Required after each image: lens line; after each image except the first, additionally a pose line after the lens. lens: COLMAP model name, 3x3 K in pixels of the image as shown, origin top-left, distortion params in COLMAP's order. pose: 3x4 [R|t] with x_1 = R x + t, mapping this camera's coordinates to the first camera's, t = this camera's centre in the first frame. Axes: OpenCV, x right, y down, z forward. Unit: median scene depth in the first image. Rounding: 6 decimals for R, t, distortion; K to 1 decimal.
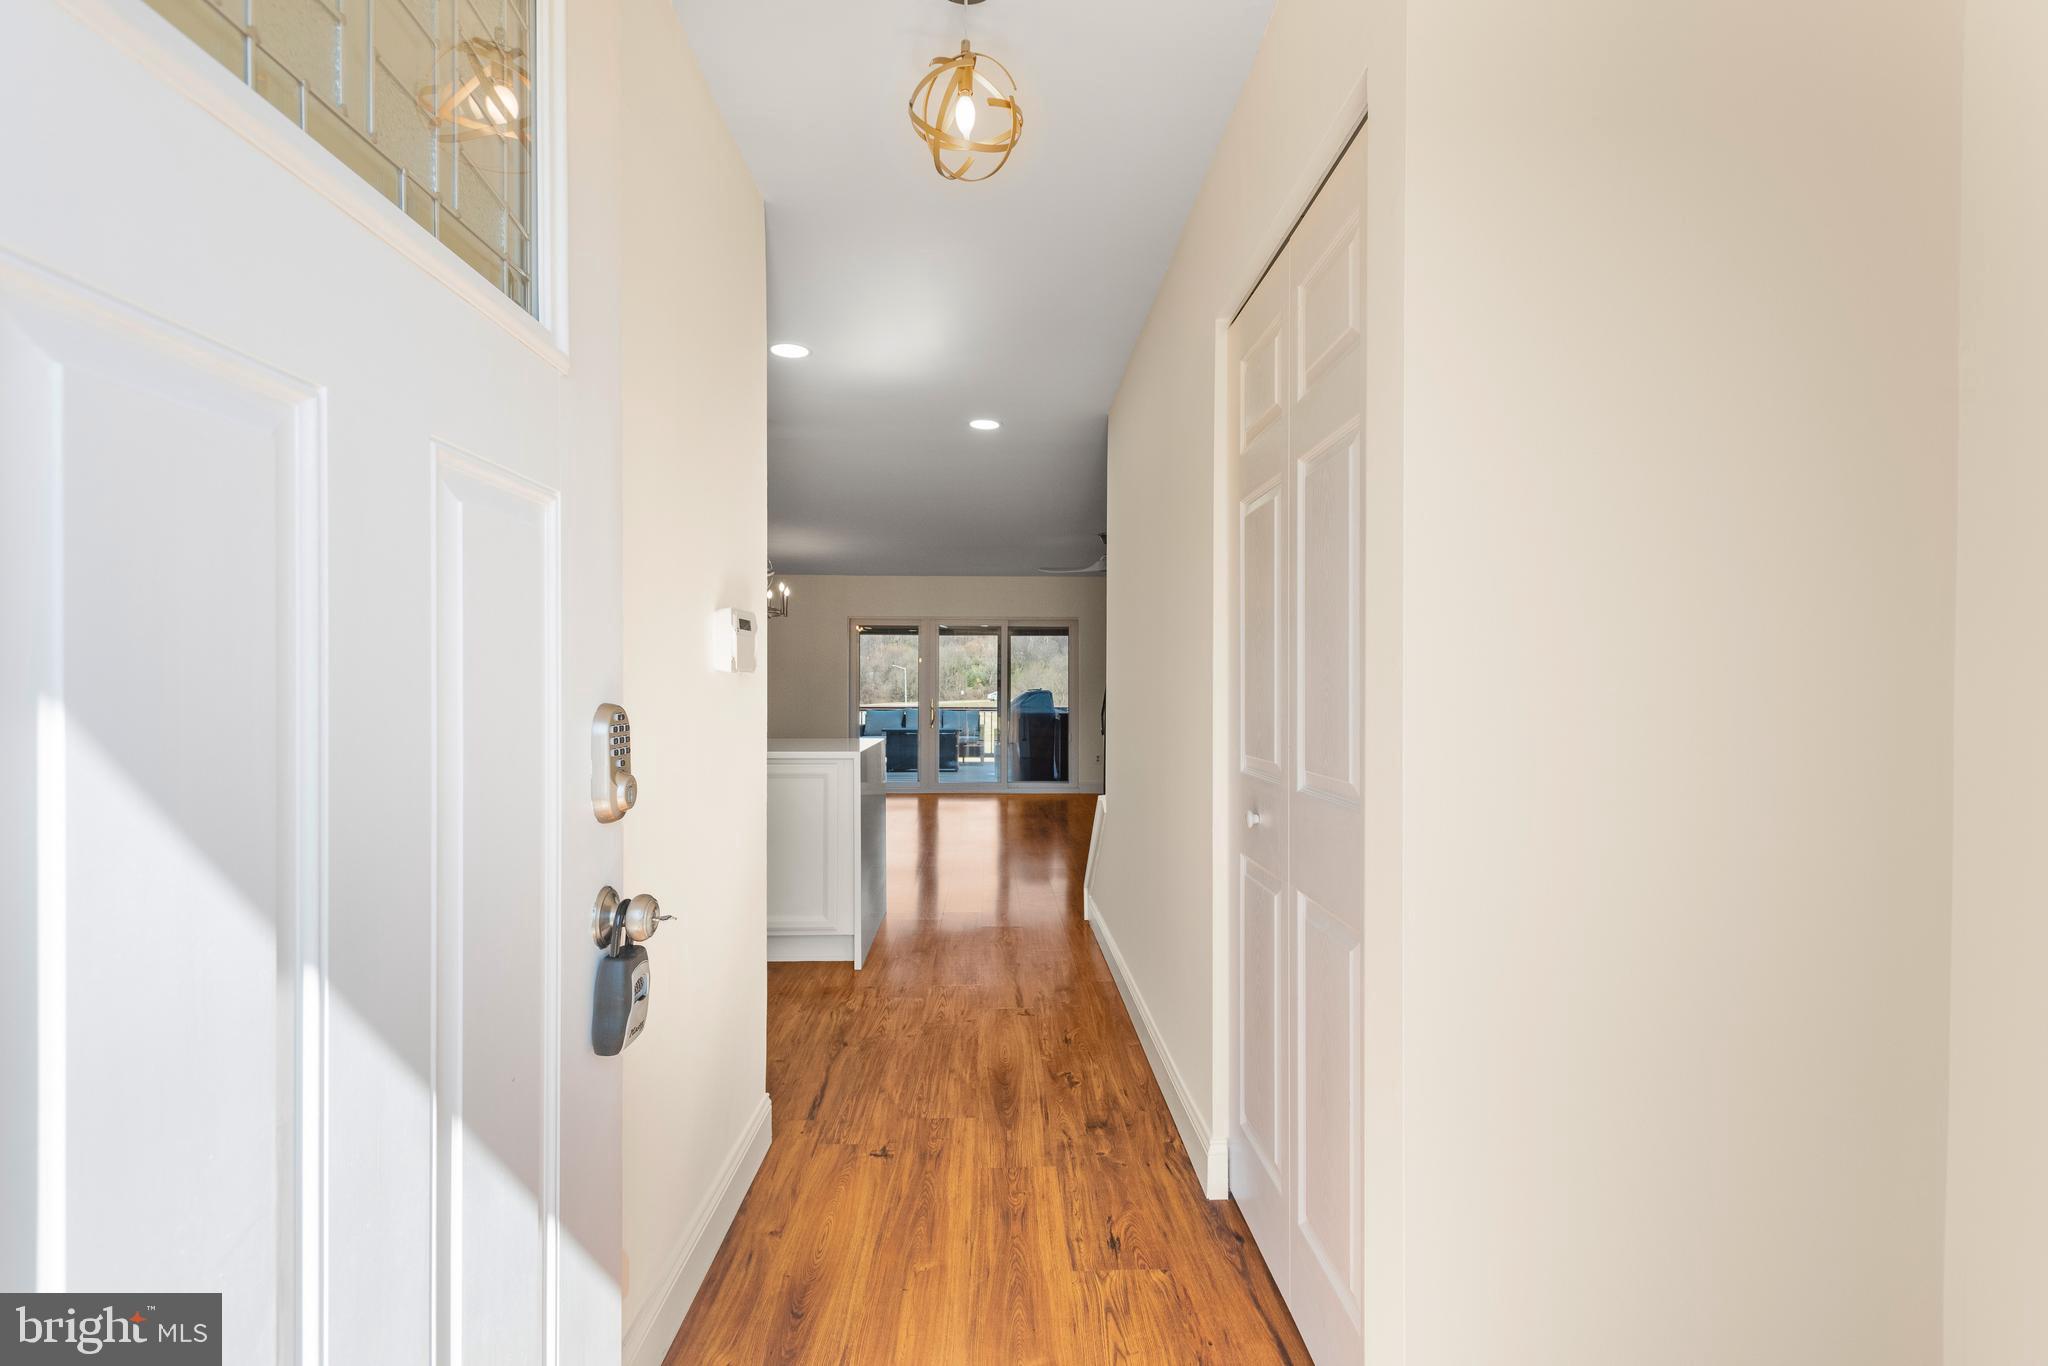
lens RADIAL K [[985.1, 0, 1018.8], [0, 985.1, 690.4], [0, 0, 1]] dist [0.027017, -0.007058]
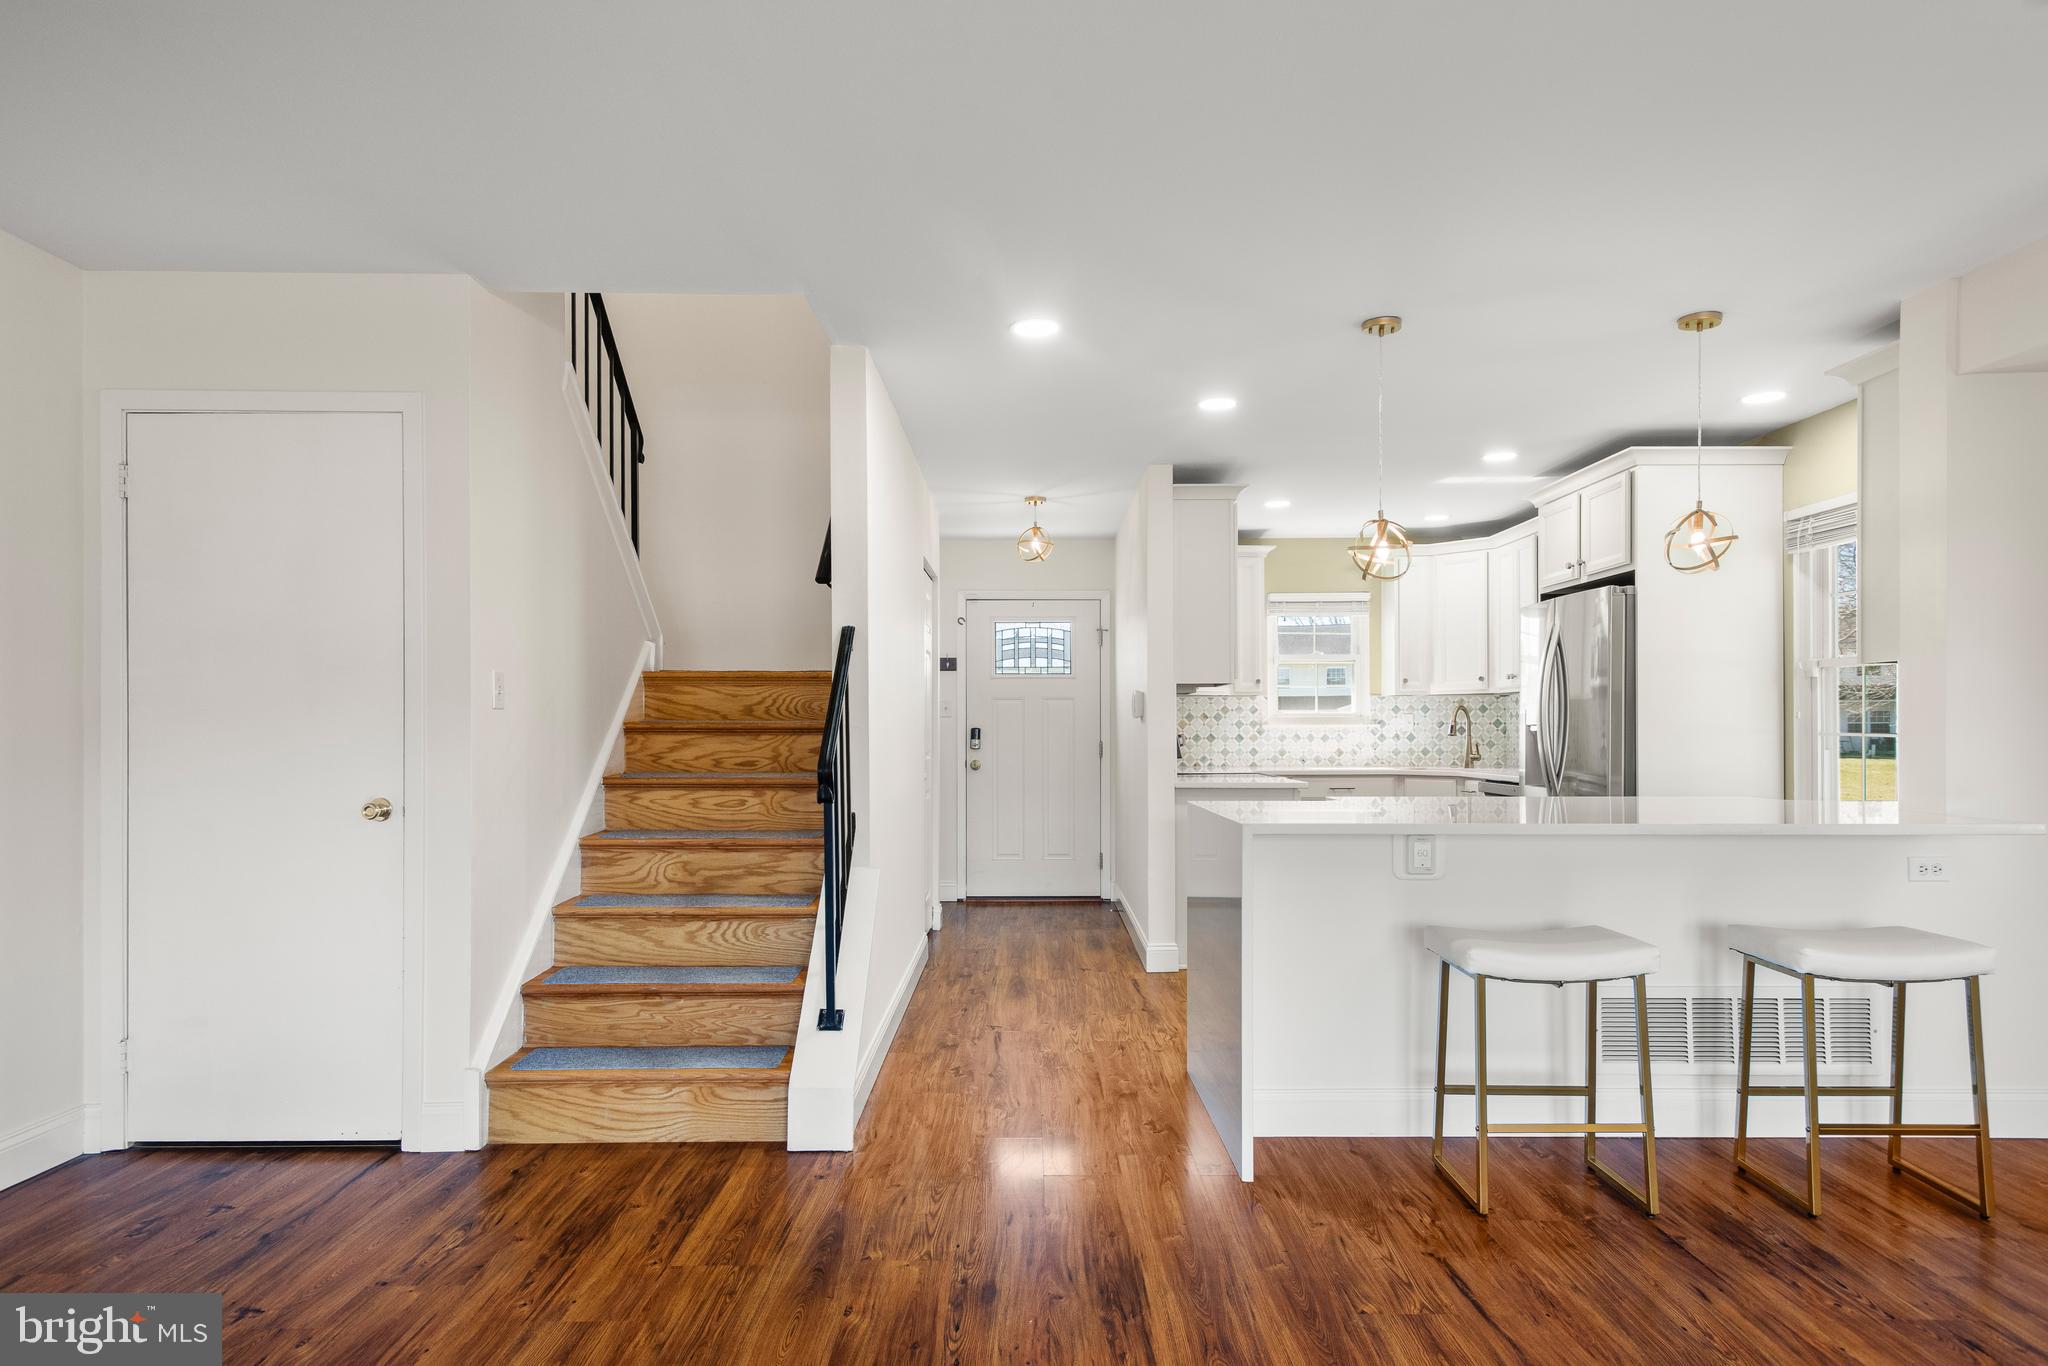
lens RADIAL K [[1171.2, 0, 1008.9], [0, 1171.2, 728.0], [0, 0, 1]] dist [0.040325, -0.008909]
pose [[-0.998867, 0.000649, 0.047588, -0.087727], [0.000595, 0.999999, -0.001153, 0.004832], [-0.047589, -0.001123, -0.998866, 2.865284]]
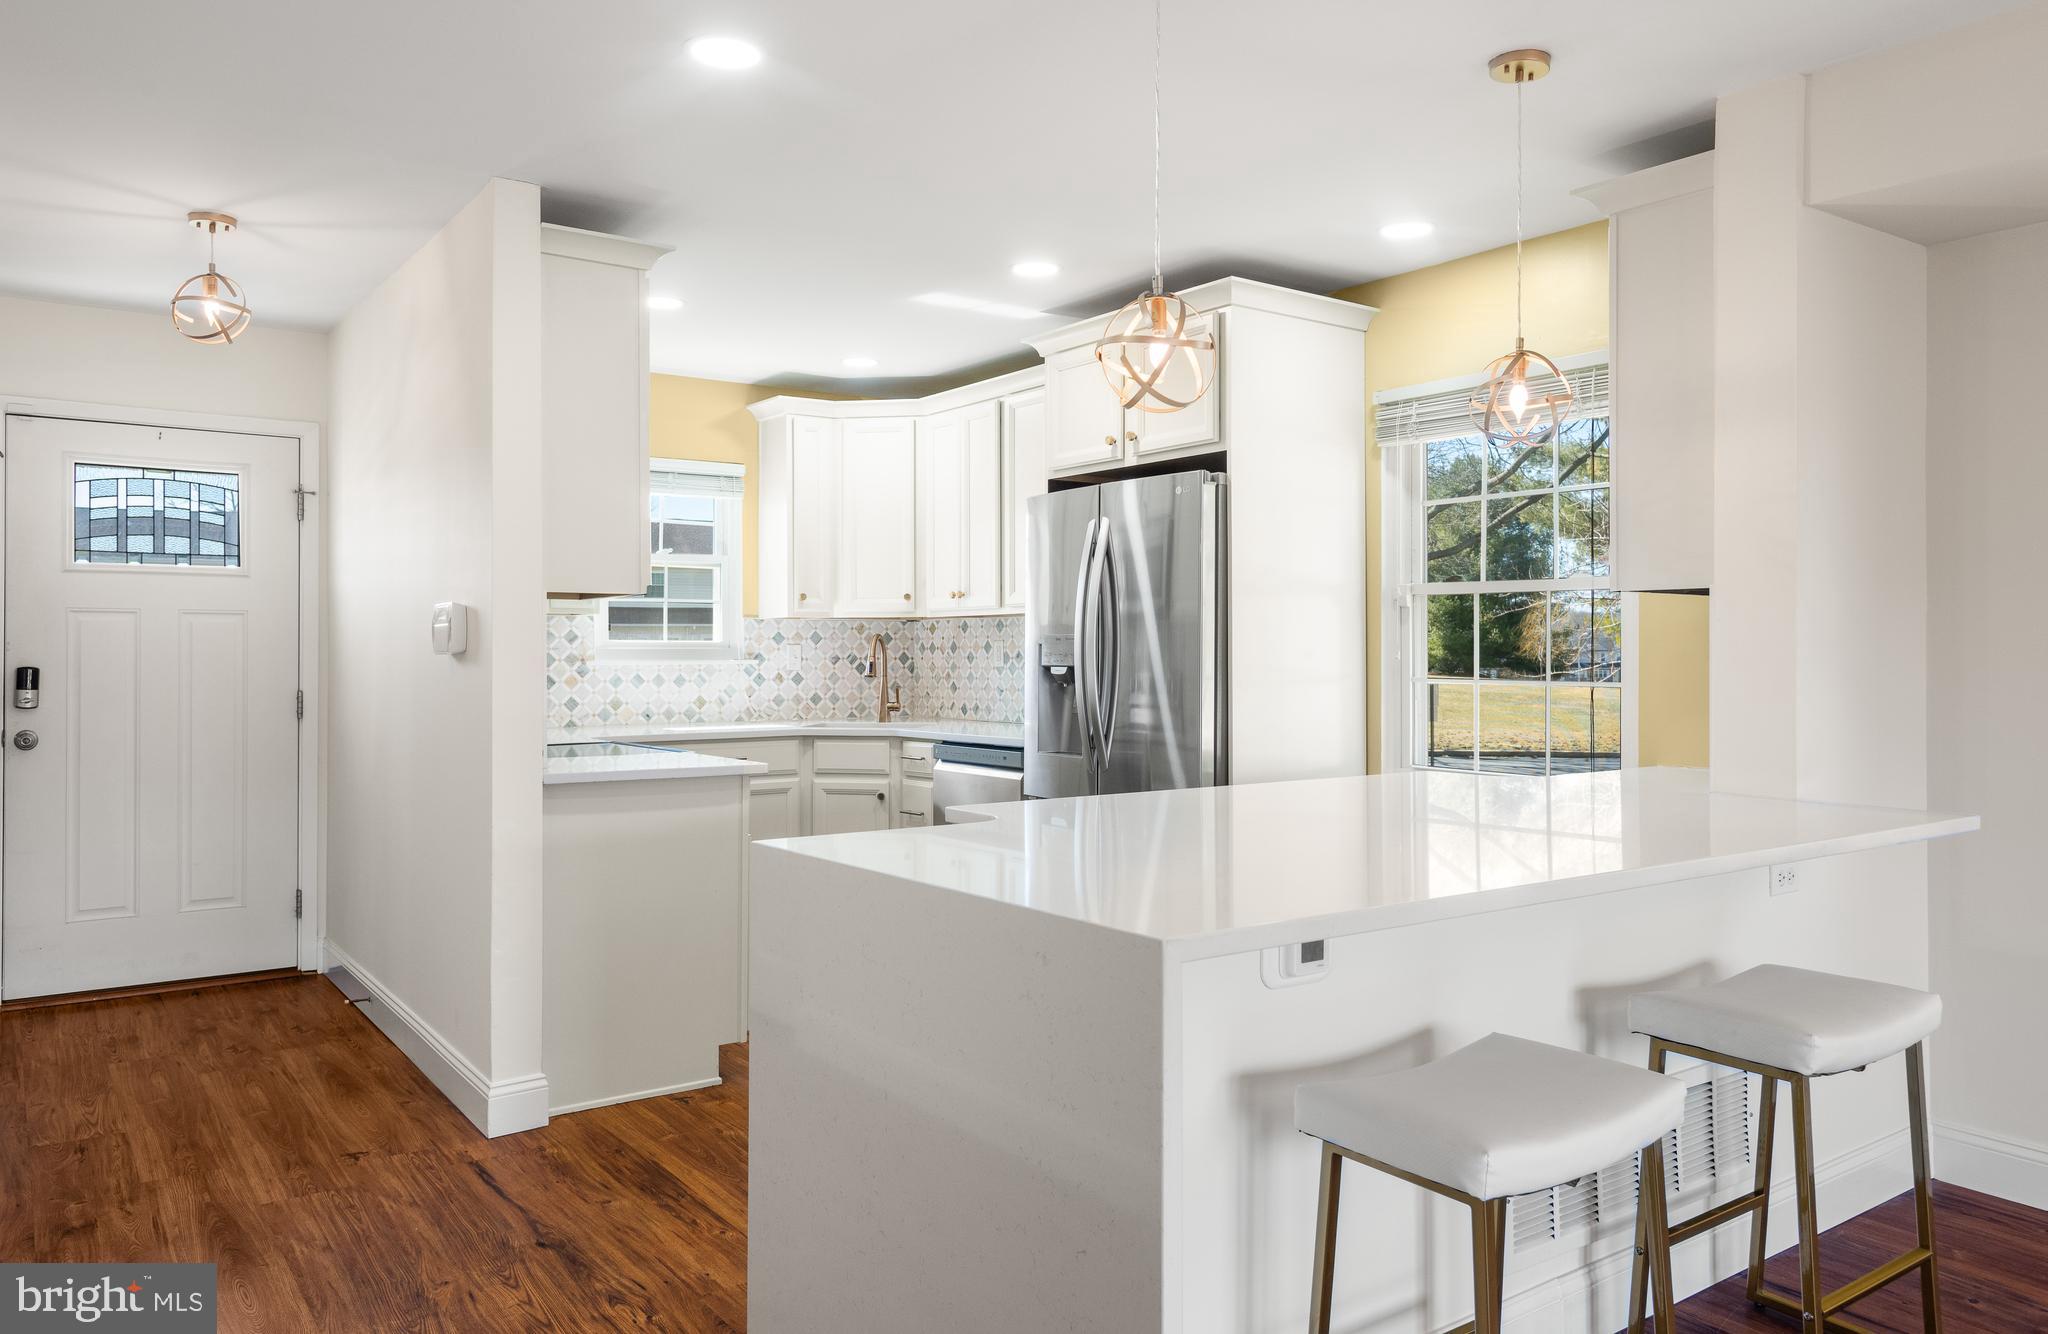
lens RADIAL K [[1456.1, 0, 1014.6], [0, 1456.1, 632.2], [0, 0, 1]] dist [0.024834, -0.006270]
pose [[-0.837224, -0.010760, -0.546754, 0.095389], [-0.002310, 0.999867, -0.016140, -0.013867], [0.546855, -0.012250, -0.837138, 2.228291]]
